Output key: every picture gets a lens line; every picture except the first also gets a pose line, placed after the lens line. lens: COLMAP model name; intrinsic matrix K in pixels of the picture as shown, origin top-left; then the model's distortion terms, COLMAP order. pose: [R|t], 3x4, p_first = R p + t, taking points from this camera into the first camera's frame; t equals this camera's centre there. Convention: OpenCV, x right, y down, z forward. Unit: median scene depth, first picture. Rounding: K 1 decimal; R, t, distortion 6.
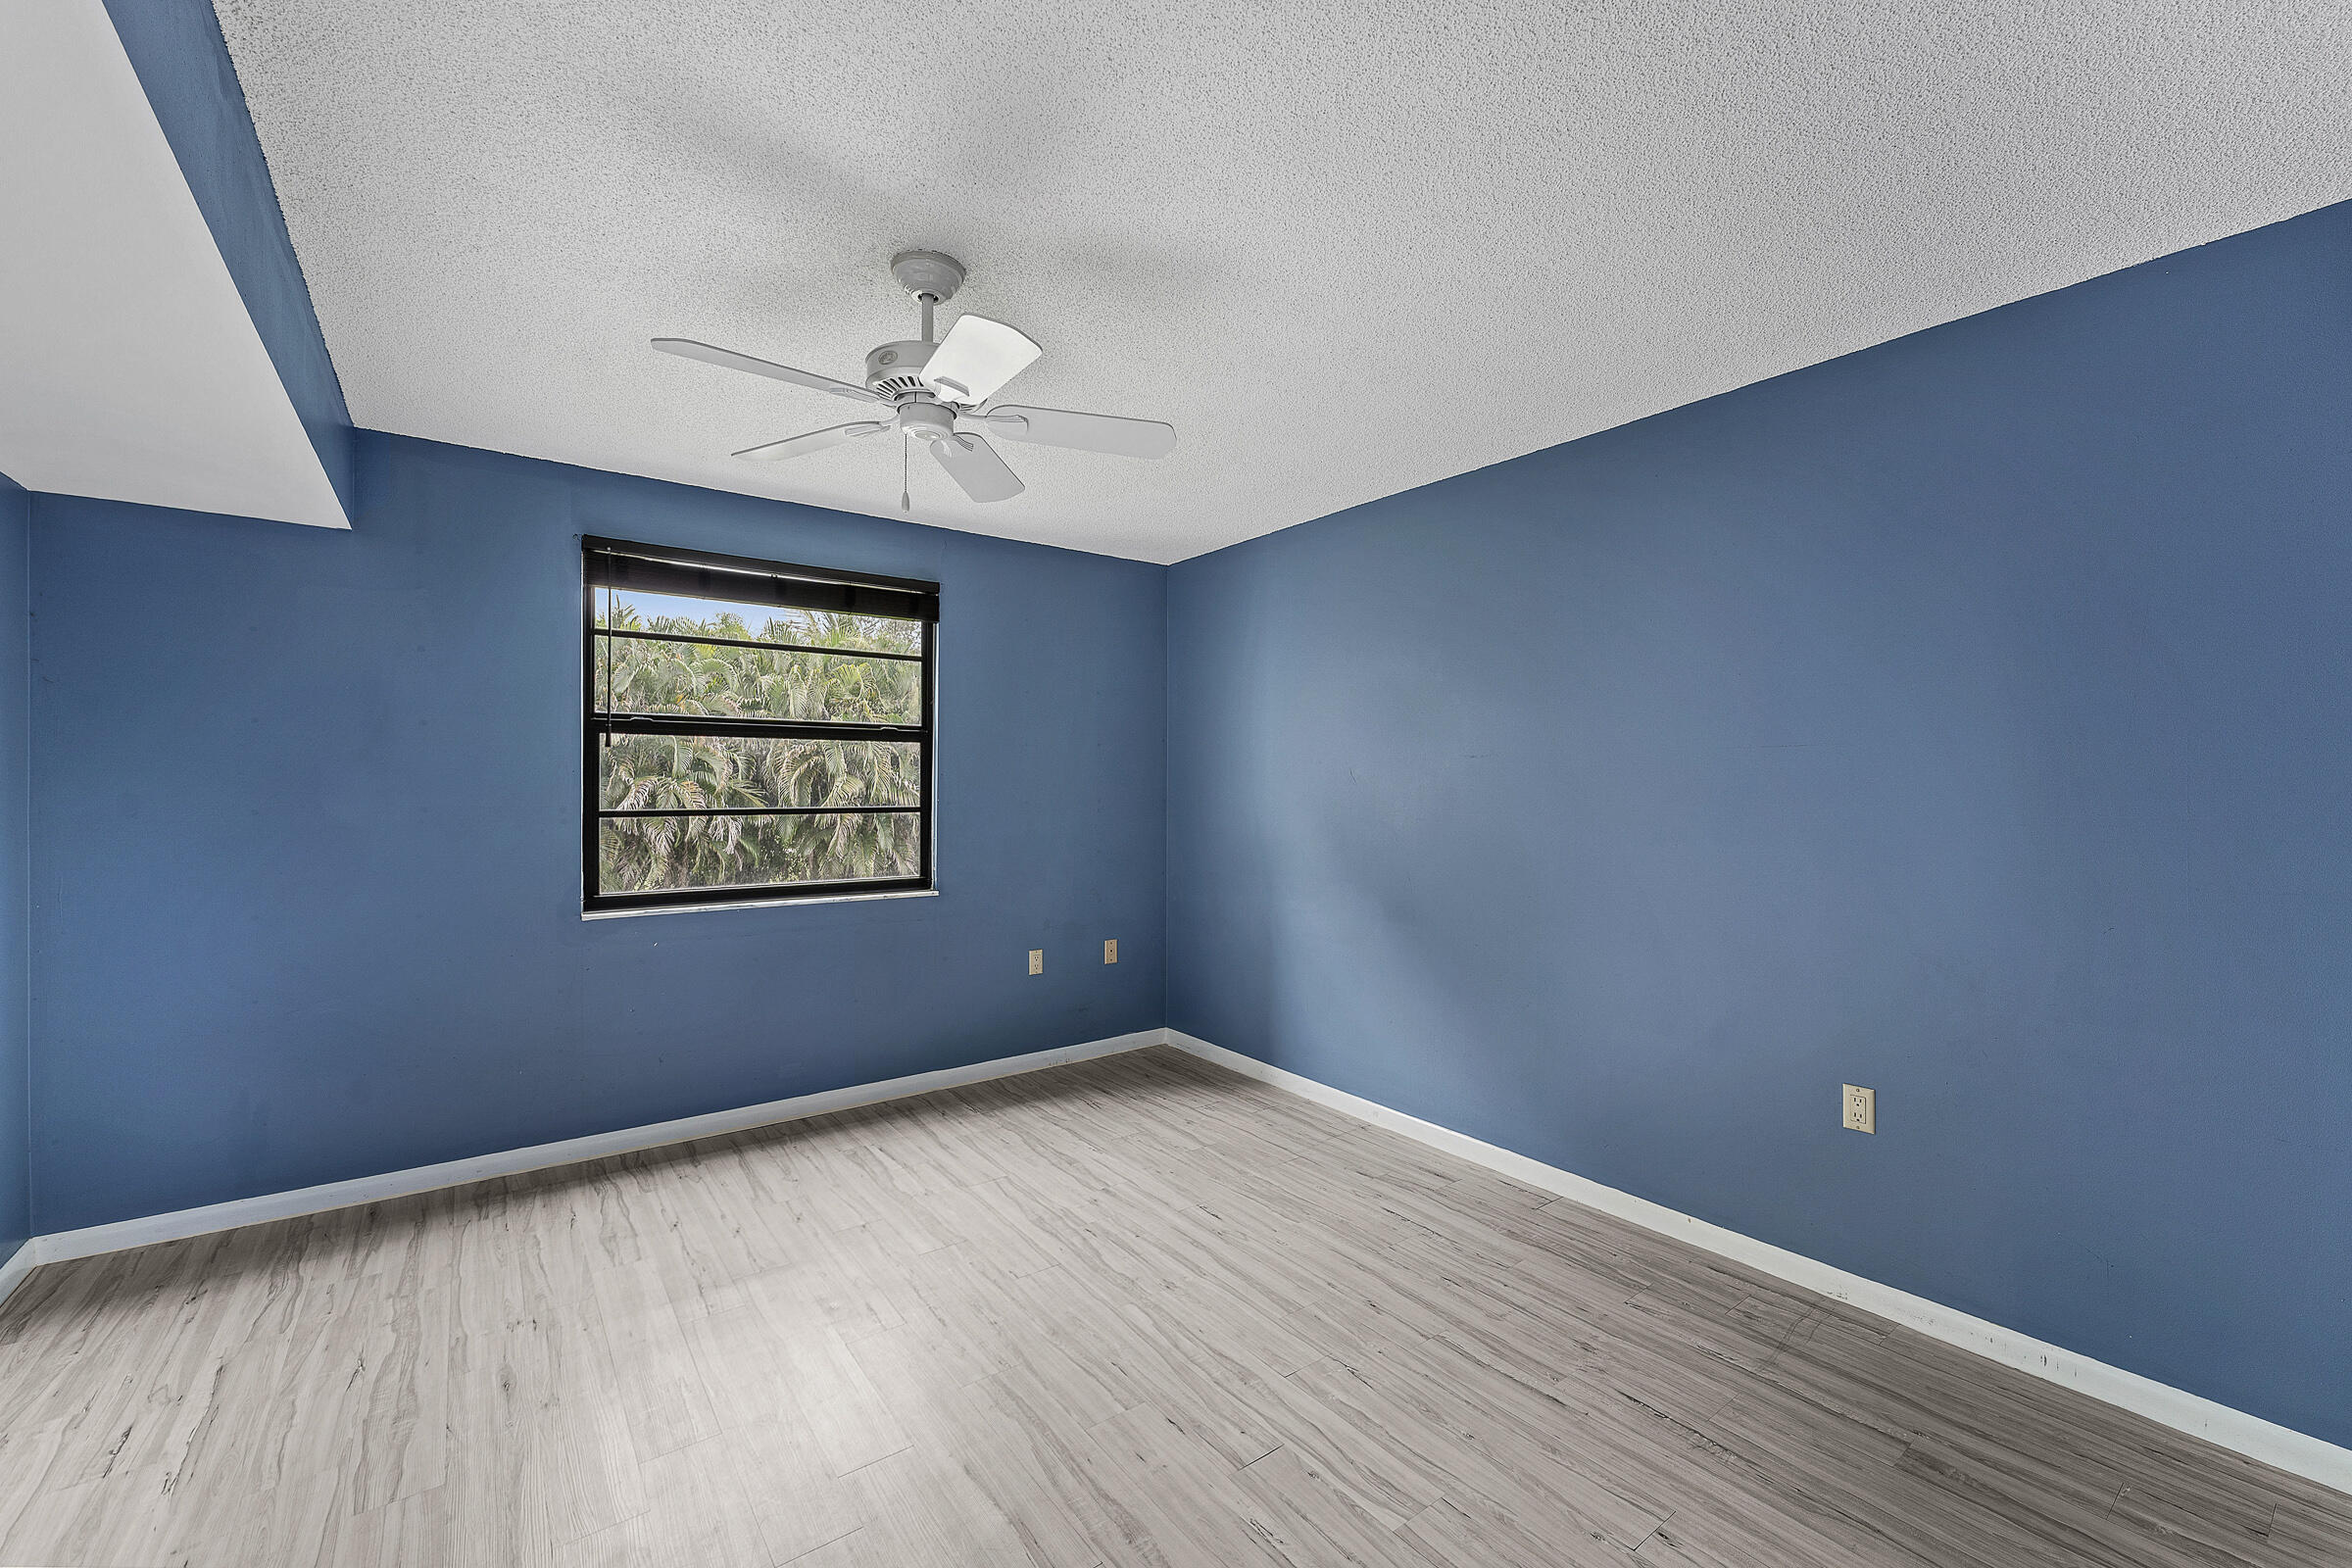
lens RADIAL K [[949.1, 0, 1180.1], [0, 949.1, 788.0], [0, 0, 1]] dist [-0.000046, -0.000067]
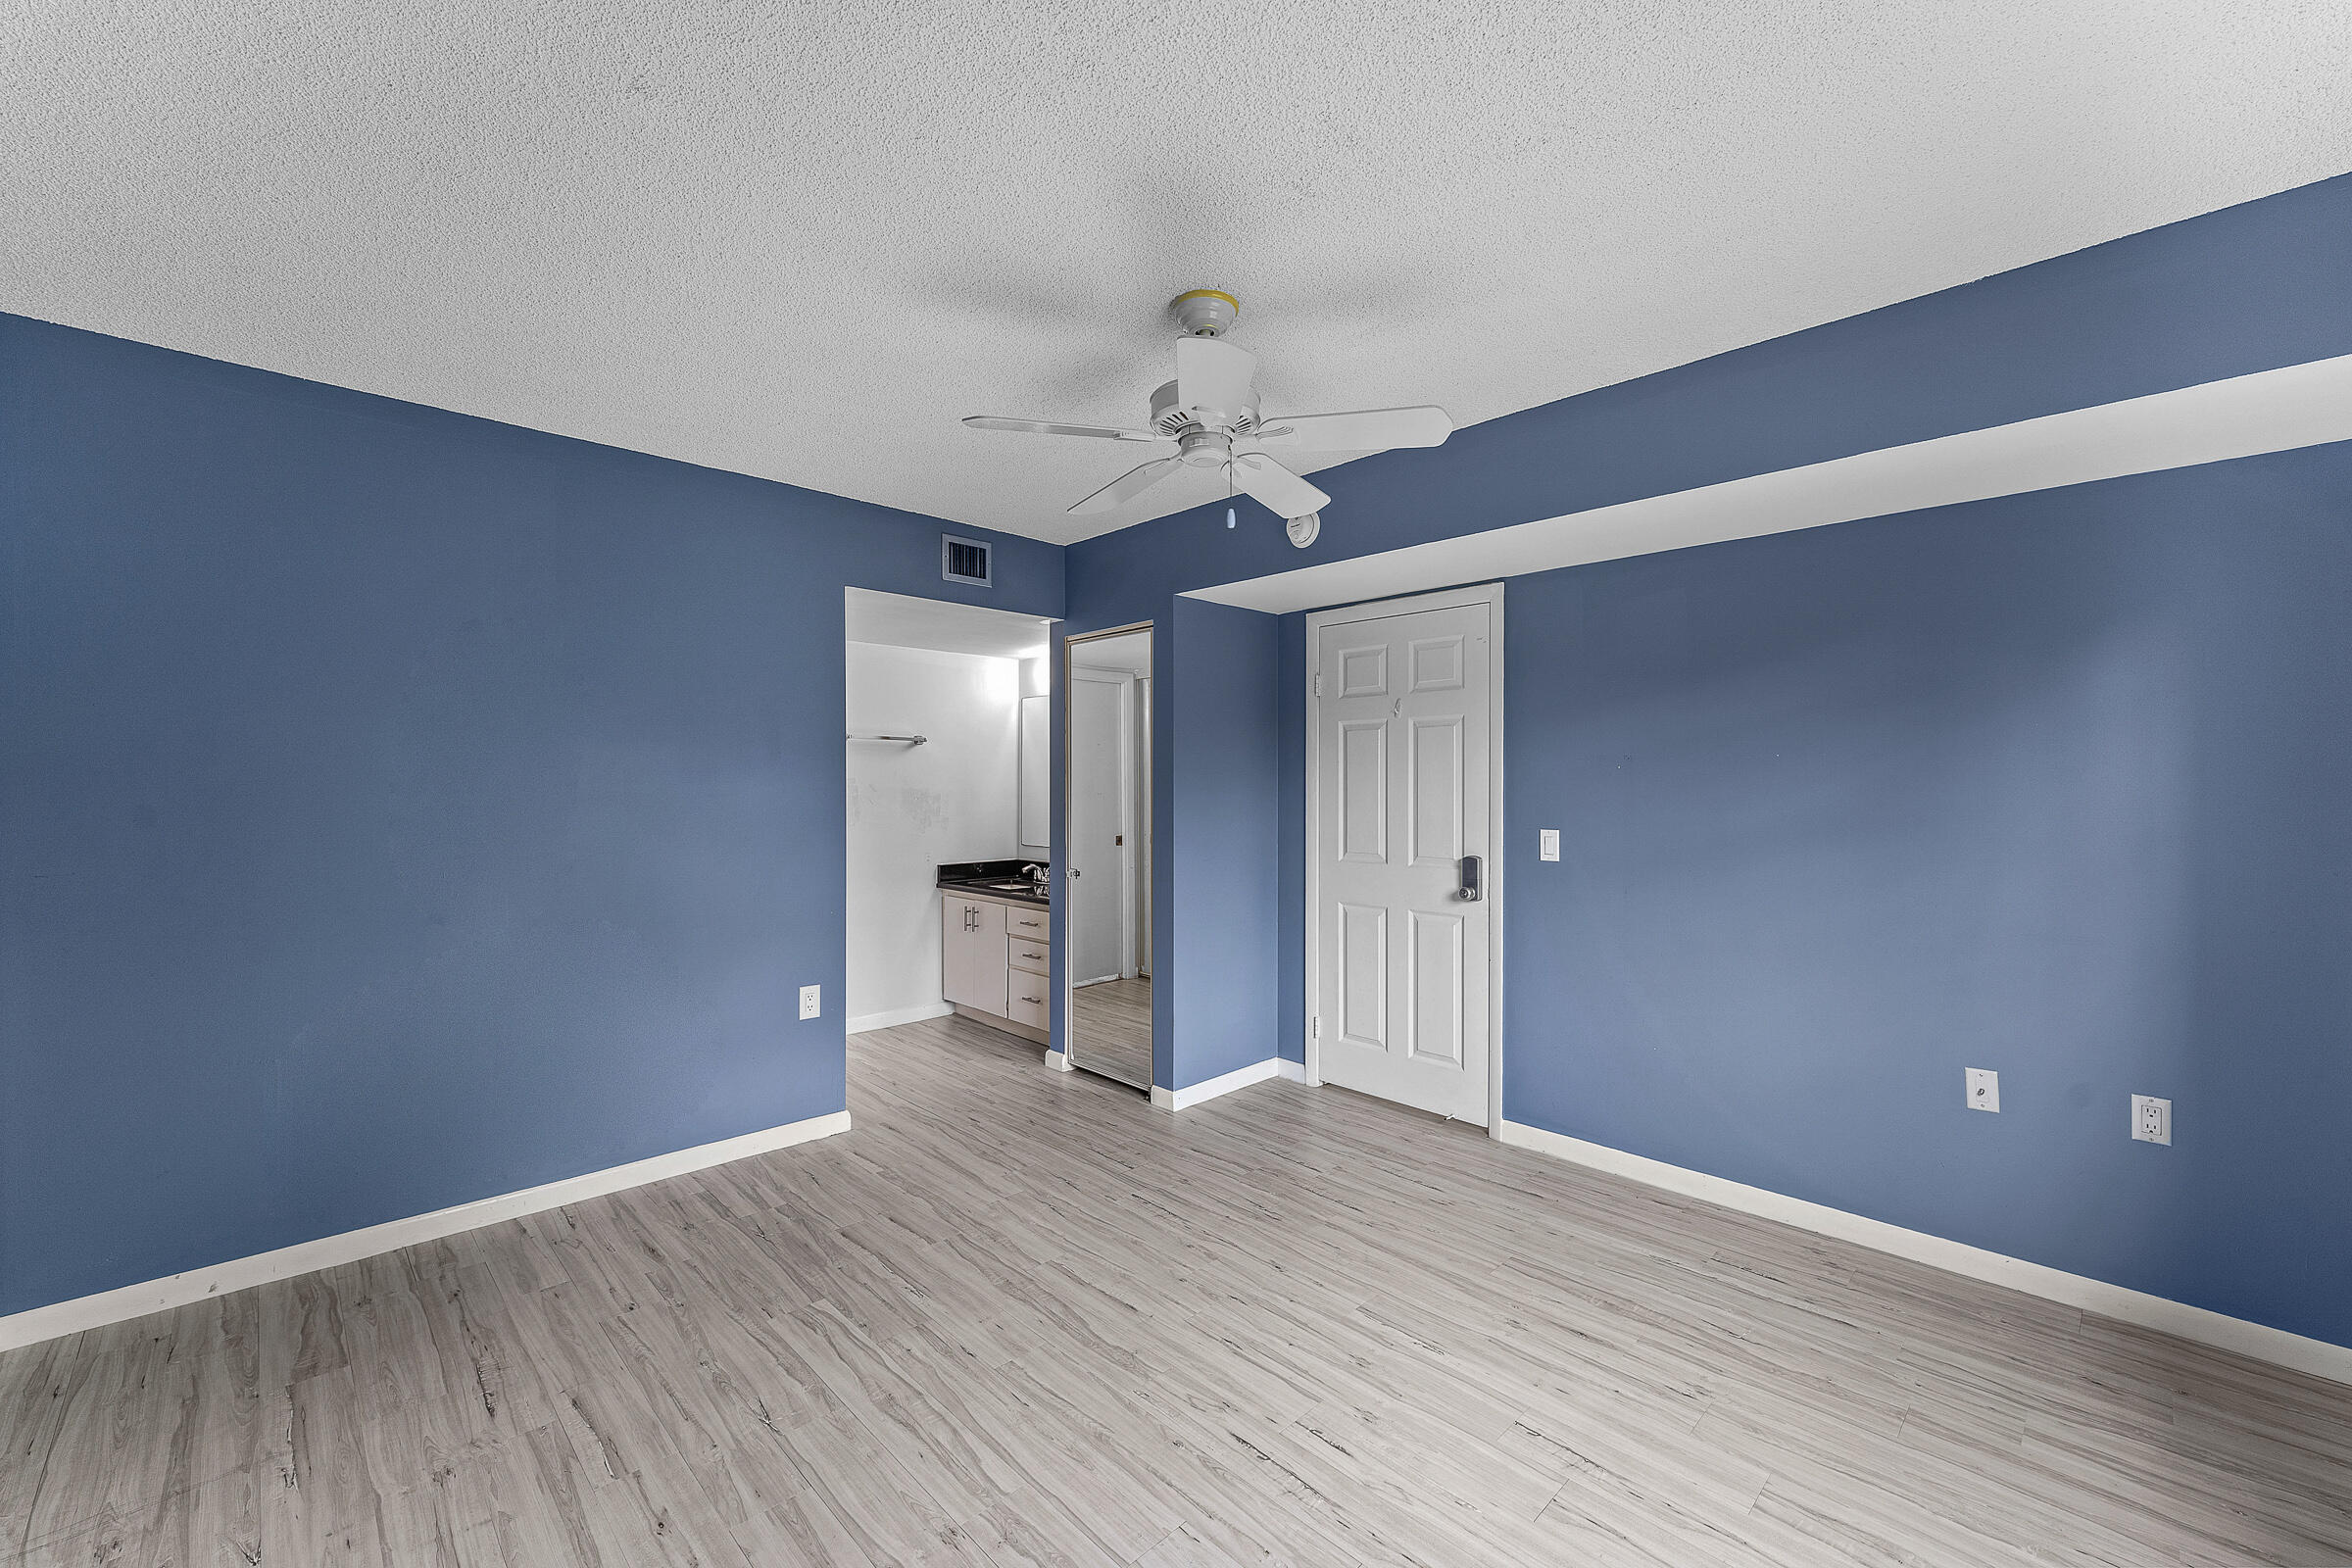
lens RADIAL K [[949.1, 0, 1180.1], [0, 949.1, 788.0], [0, 0, 1]] dist [-0.000046, -0.000067]
pose [[-0.991060, -0.004316, -0.133350, -0.095178], [-0.005624, 0.999940, 0.009431, -0.015269], [0.133301, 0.010096, -0.991024, 1.999074]]
